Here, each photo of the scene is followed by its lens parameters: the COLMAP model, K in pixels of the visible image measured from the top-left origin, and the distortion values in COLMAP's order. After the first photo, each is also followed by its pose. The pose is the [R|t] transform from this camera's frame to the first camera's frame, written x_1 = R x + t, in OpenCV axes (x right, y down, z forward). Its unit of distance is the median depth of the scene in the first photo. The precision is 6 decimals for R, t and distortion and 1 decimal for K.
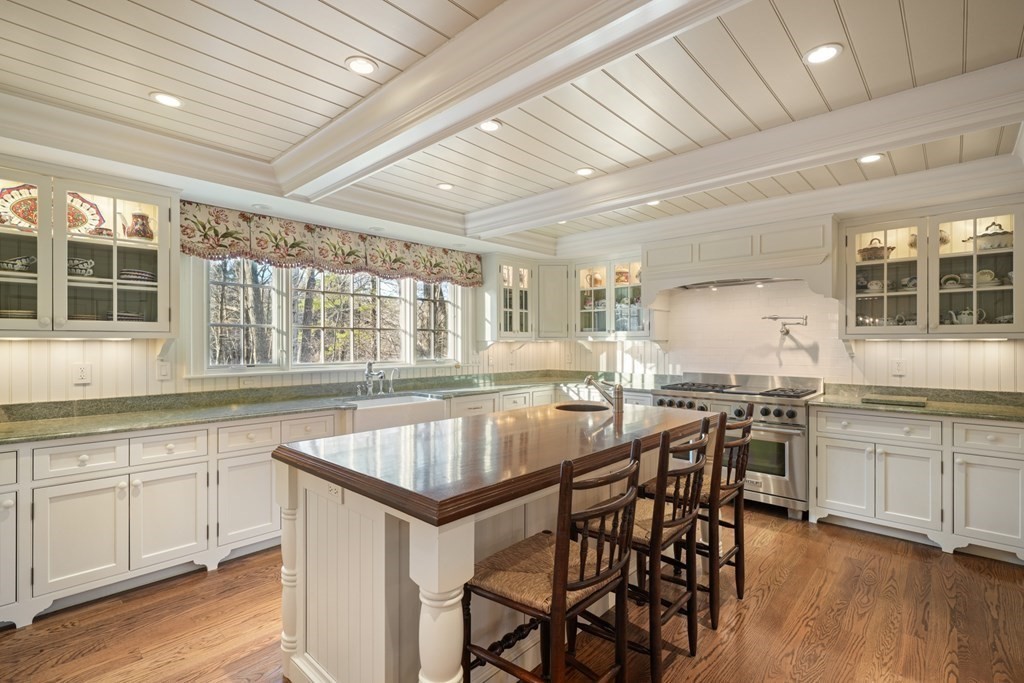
lens RADIAL K [[465.6, 0, 486.3], [0, 465.6, 345.5], [0, 0, 1]] dist [0.003552, -0.003168]
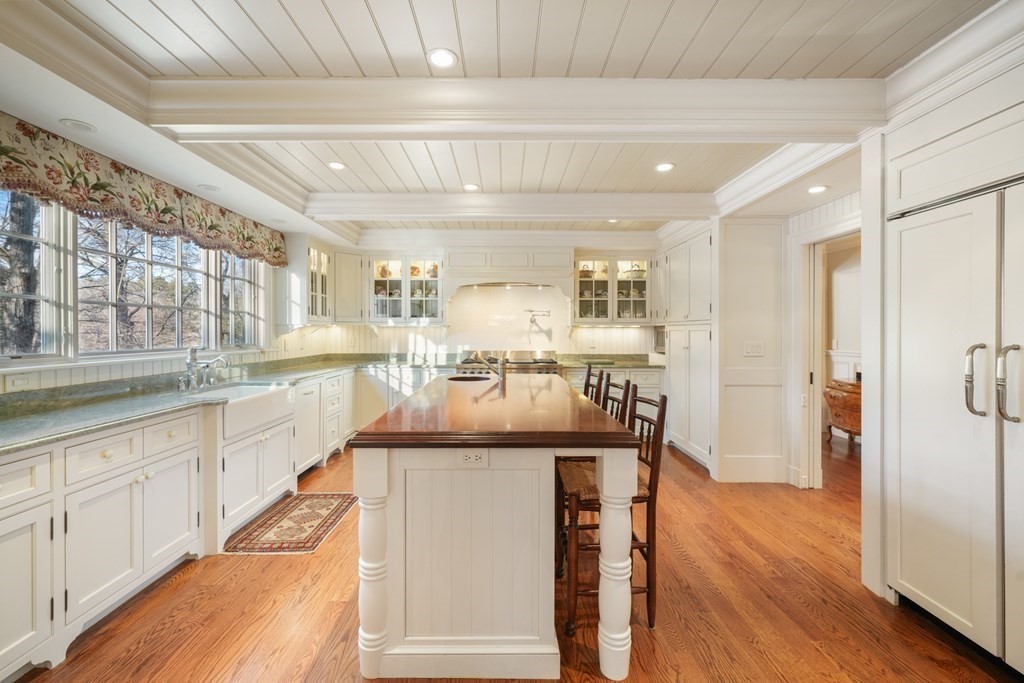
lens RADIAL K [[436.9, 0, 482.7], [0, 436.9, 333.9], [0, 0, 1]] dist [0.000296, 0.000269]
pose [[0.732584, -0.002008, 0.680673, -0.426412], [0.000158, 0.999996, 0.002780, 0.009128], [-0.680676, -0.001929, 0.732582, 0.101893]]
